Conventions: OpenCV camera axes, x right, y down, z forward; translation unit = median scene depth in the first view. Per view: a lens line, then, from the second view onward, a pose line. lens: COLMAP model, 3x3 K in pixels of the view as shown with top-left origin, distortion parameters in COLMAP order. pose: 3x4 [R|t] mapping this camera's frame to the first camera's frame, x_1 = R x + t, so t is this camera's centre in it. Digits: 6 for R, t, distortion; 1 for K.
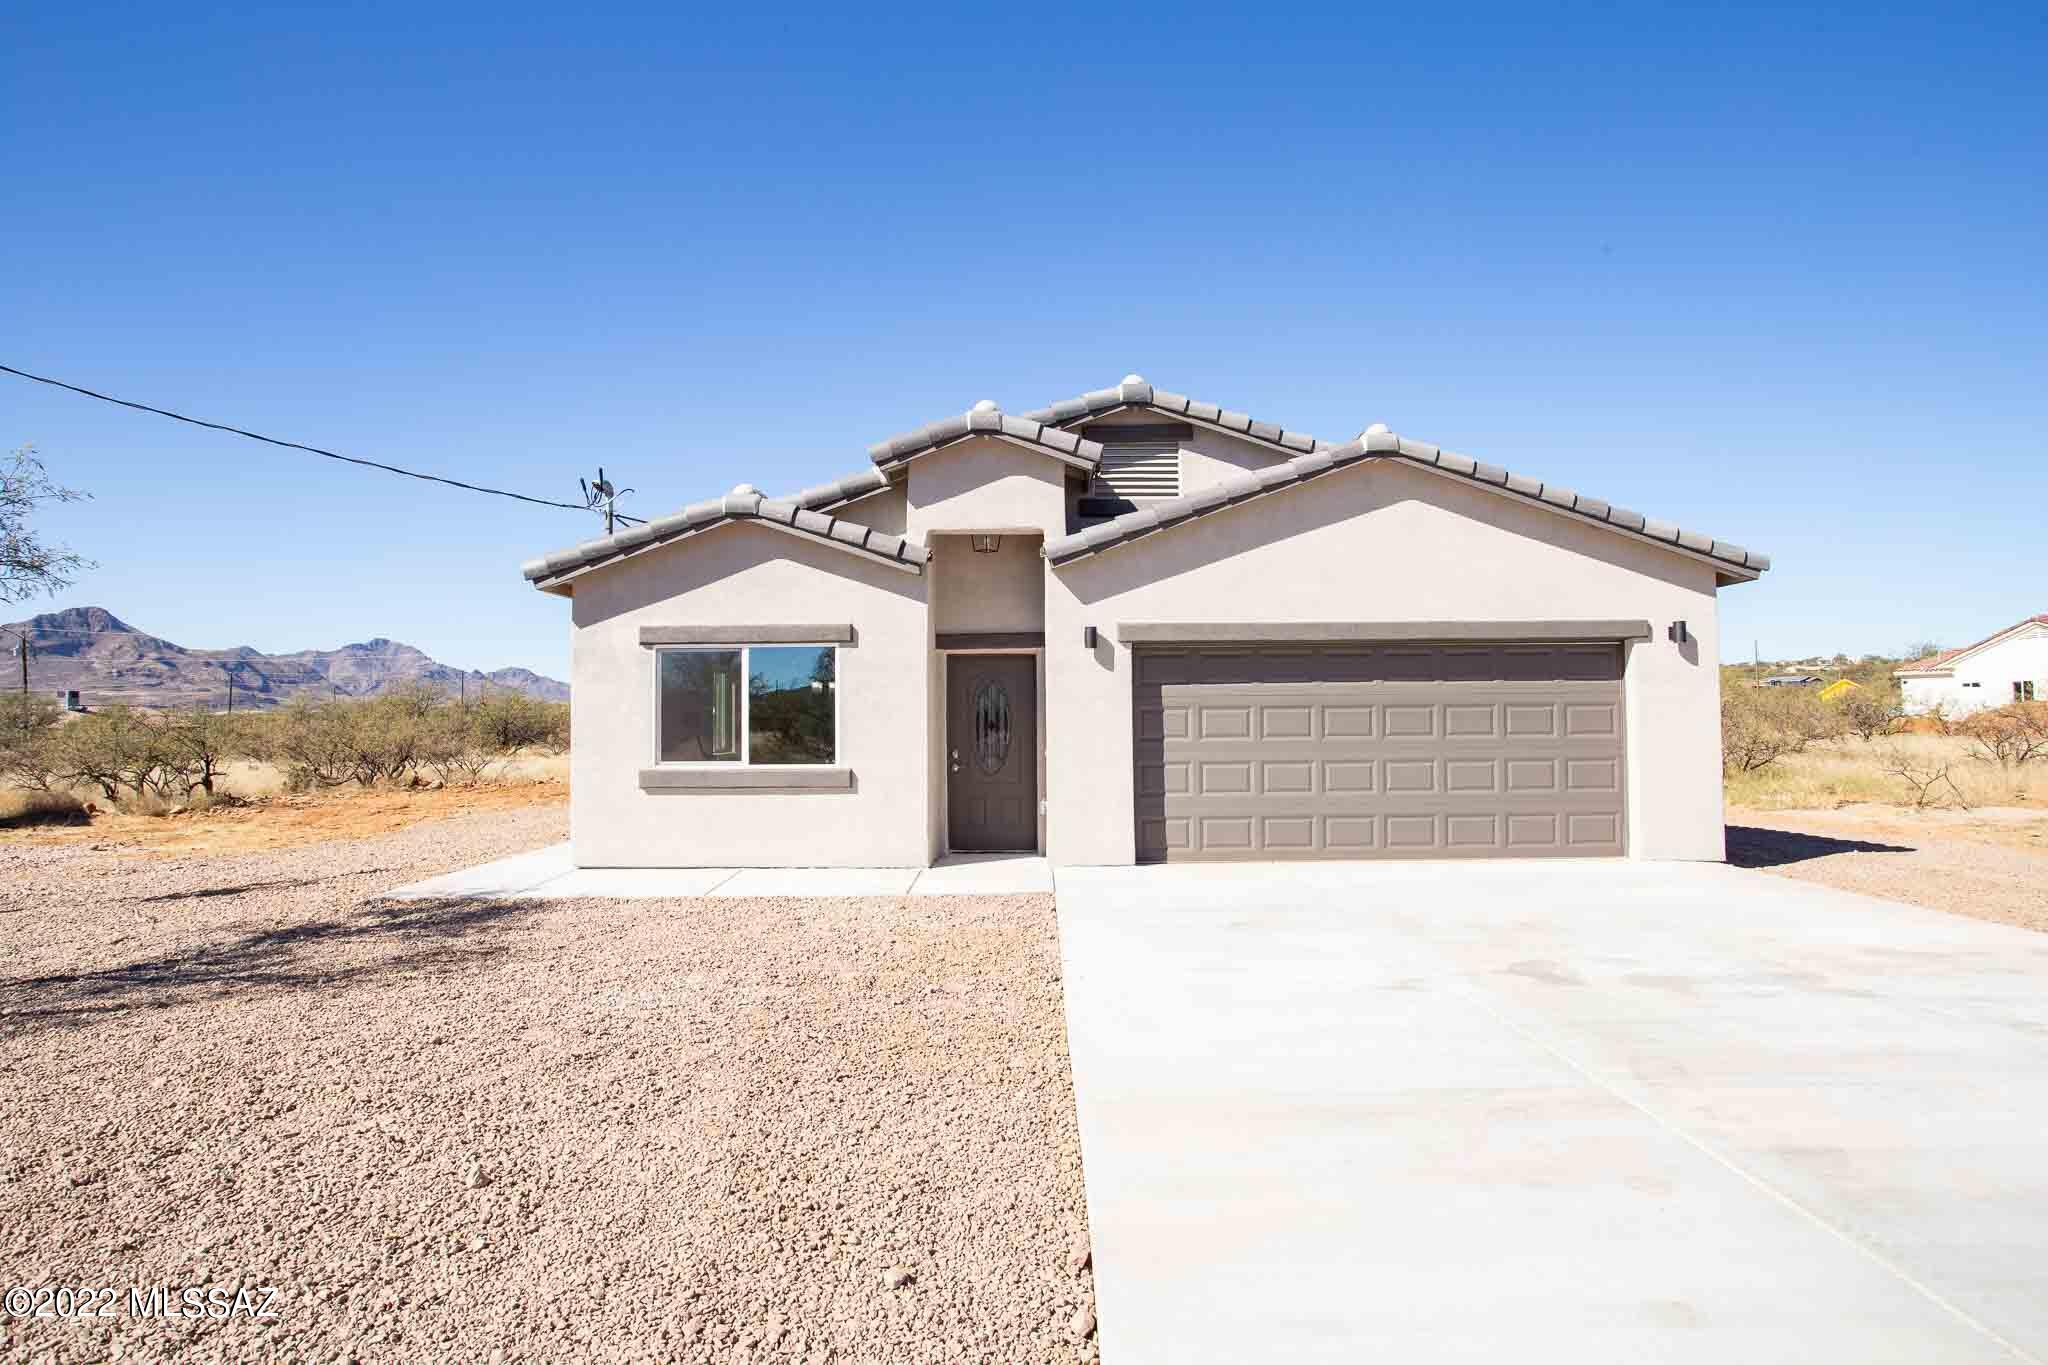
lens RADIAL K [[1219.2, 0, 1024.0], [0, 1219.2, 682.5], [0, 0, 1]] dist [-0.000126, 0.000359]
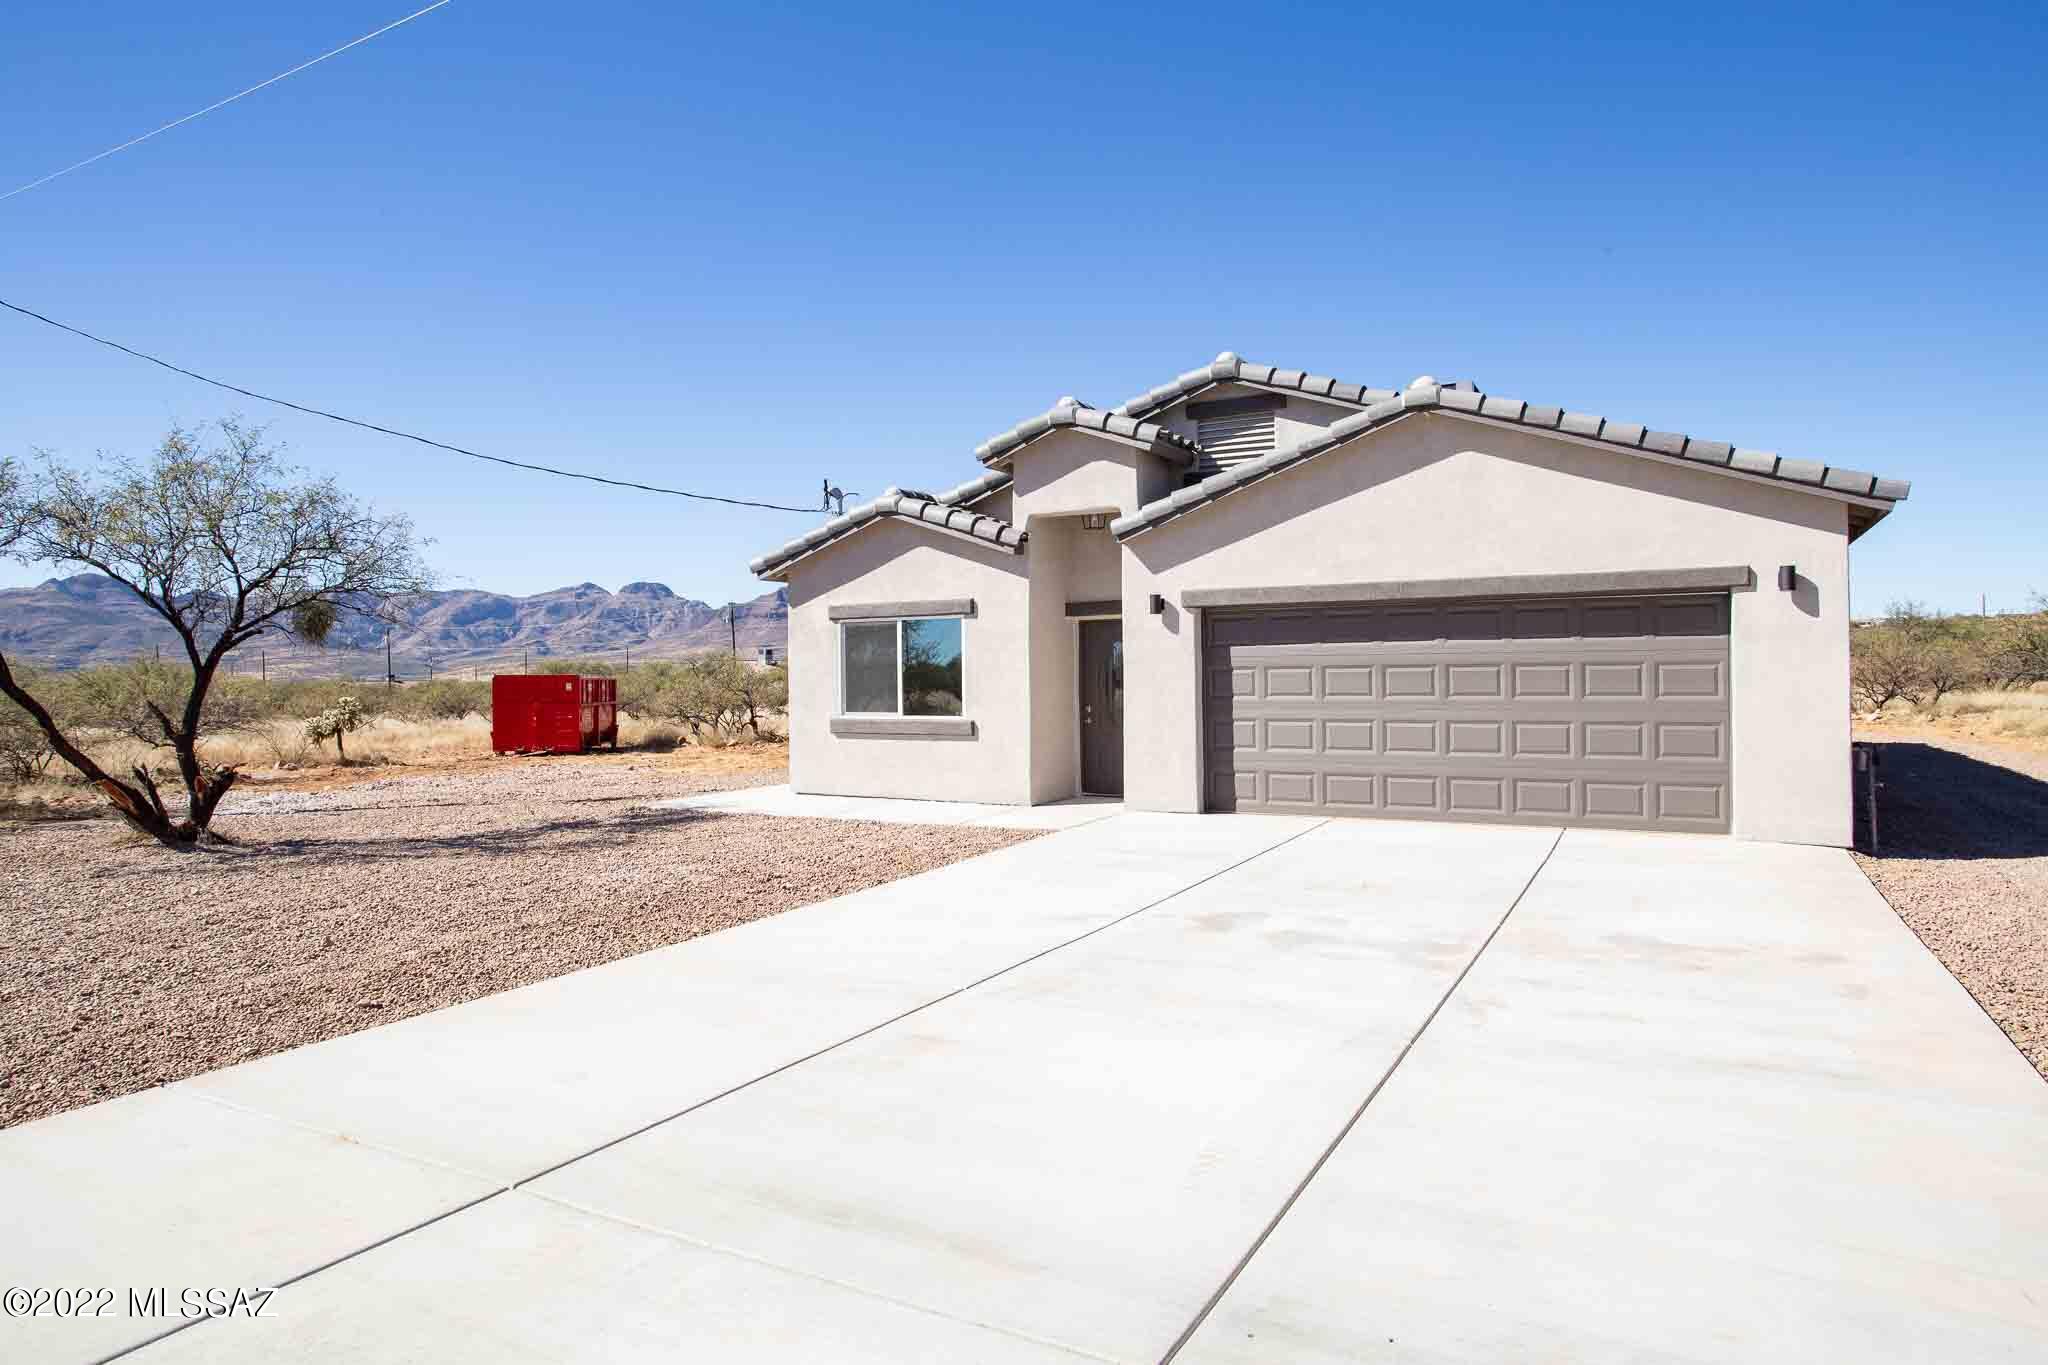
lens RADIAL K [[1202.8, 0, 1024.0], [0, 1202.8, 682.5], [0, 0, 1]] dist [0.000874, 0.000080]
pose [[0.877575, 0.002116, -0.479435, 0.464452], [0.016804, 0.999240, 0.035169, -0.006490], [0.479145, -0.038920, 0.876873, -0.007106]]
